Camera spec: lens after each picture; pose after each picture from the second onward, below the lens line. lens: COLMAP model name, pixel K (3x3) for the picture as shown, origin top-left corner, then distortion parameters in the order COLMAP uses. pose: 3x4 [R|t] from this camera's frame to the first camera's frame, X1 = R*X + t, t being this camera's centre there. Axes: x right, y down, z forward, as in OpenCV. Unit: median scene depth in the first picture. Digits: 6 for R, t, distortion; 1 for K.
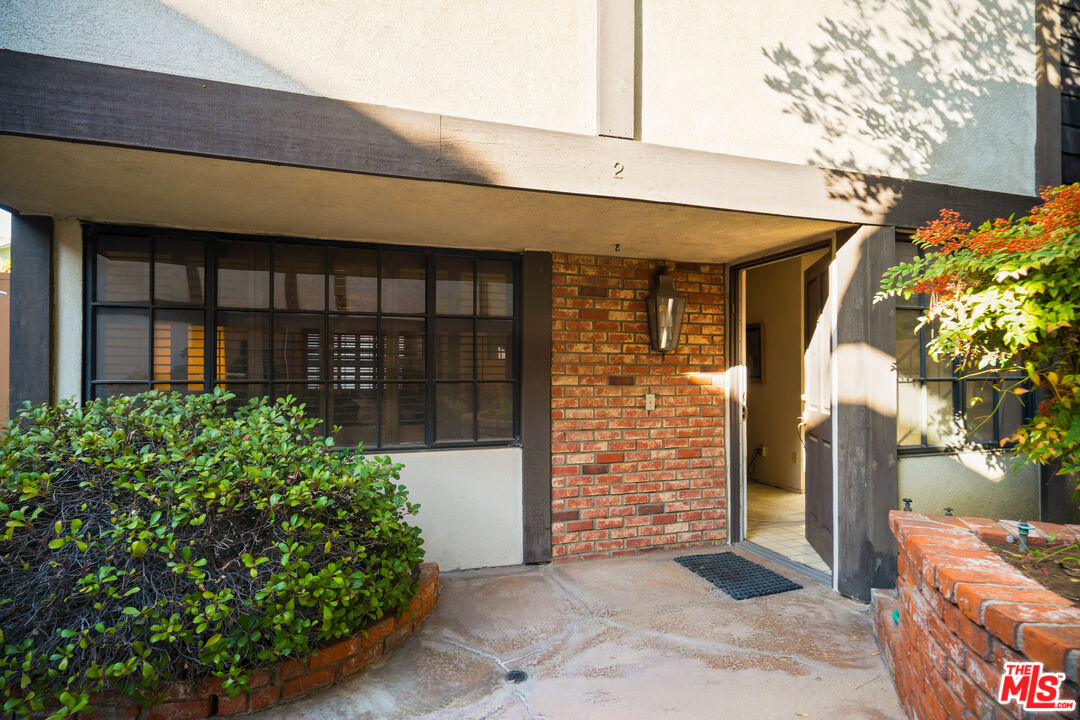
lens RADIAL K [[517.1, 0, 540.2], [0, 517.1, 360.5], [0, 0, 1]] dist [-0.001379, 0.001296]
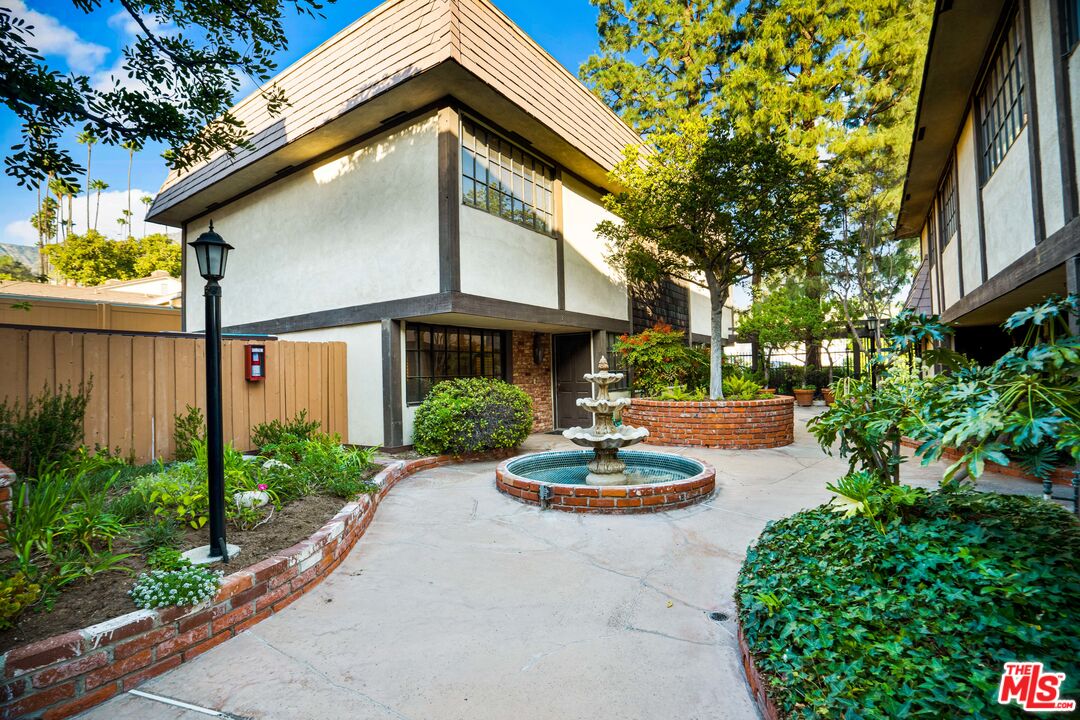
lens RADIAL K [[517.1, 0, 540.2], [0, 517.1, 359.8], [0, 0, 1]] dist [-0.001379, 0.001296]
pose [[0.772981, -0.004568, 0.634412, -1.633200], [0.001007, 0.999982, 0.005973, -0.058243], [-0.634428, -0.003978, 0.772972, -1.275296]]
